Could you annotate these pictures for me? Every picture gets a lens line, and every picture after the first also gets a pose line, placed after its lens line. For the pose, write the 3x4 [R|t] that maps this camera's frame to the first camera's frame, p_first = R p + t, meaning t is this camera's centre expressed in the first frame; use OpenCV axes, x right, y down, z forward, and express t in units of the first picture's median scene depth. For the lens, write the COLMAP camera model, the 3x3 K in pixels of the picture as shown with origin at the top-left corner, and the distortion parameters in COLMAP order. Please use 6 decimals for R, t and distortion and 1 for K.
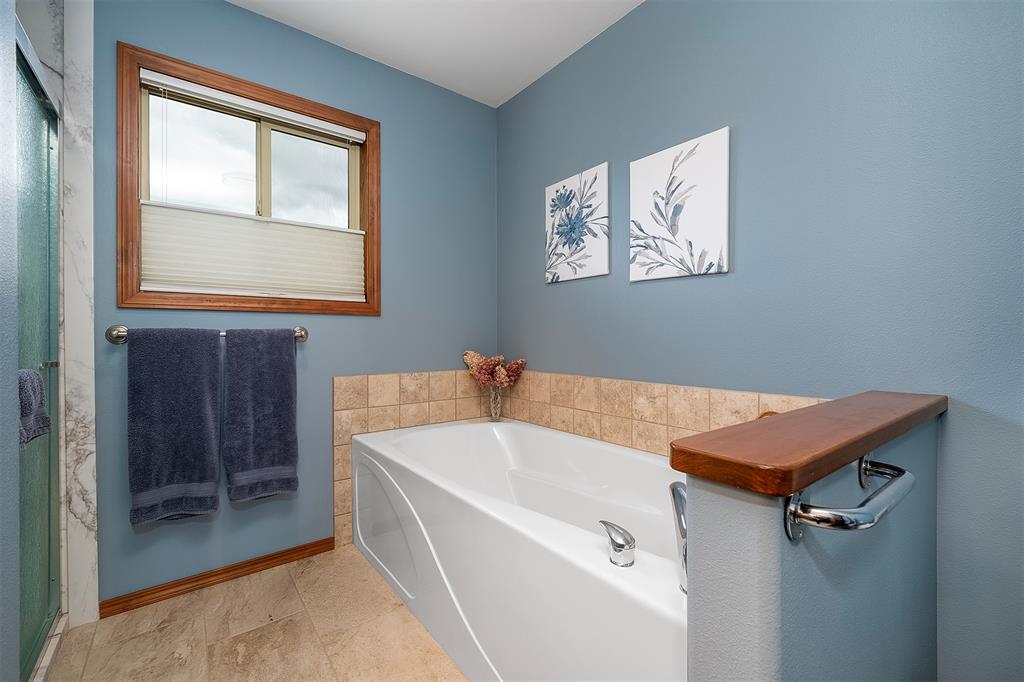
lens RADIAL K [[420.7, 0, 504.8], [0, 420.7, 338.7], [0, 0, 1]] dist [-0.006223, 0.001061]
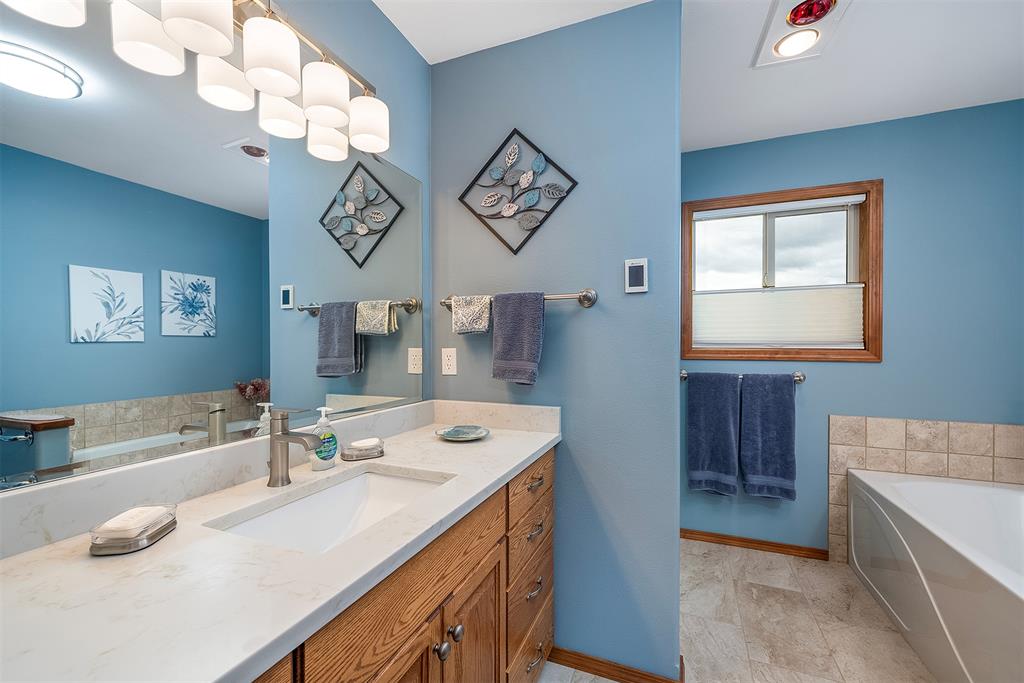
lens RADIAL K [[420.7, 0, 502.9], [0, 420.7, 346.8], [0, 0, 1]] dist [-0.006223, 0.001061]
pose [[0.491203, 0.008519, -0.871003, 0.181258], [-0.001837, 0.999960, 0.008745, -0.120001], [0.871043, -0.002696, 0.491199, -0.411156]]
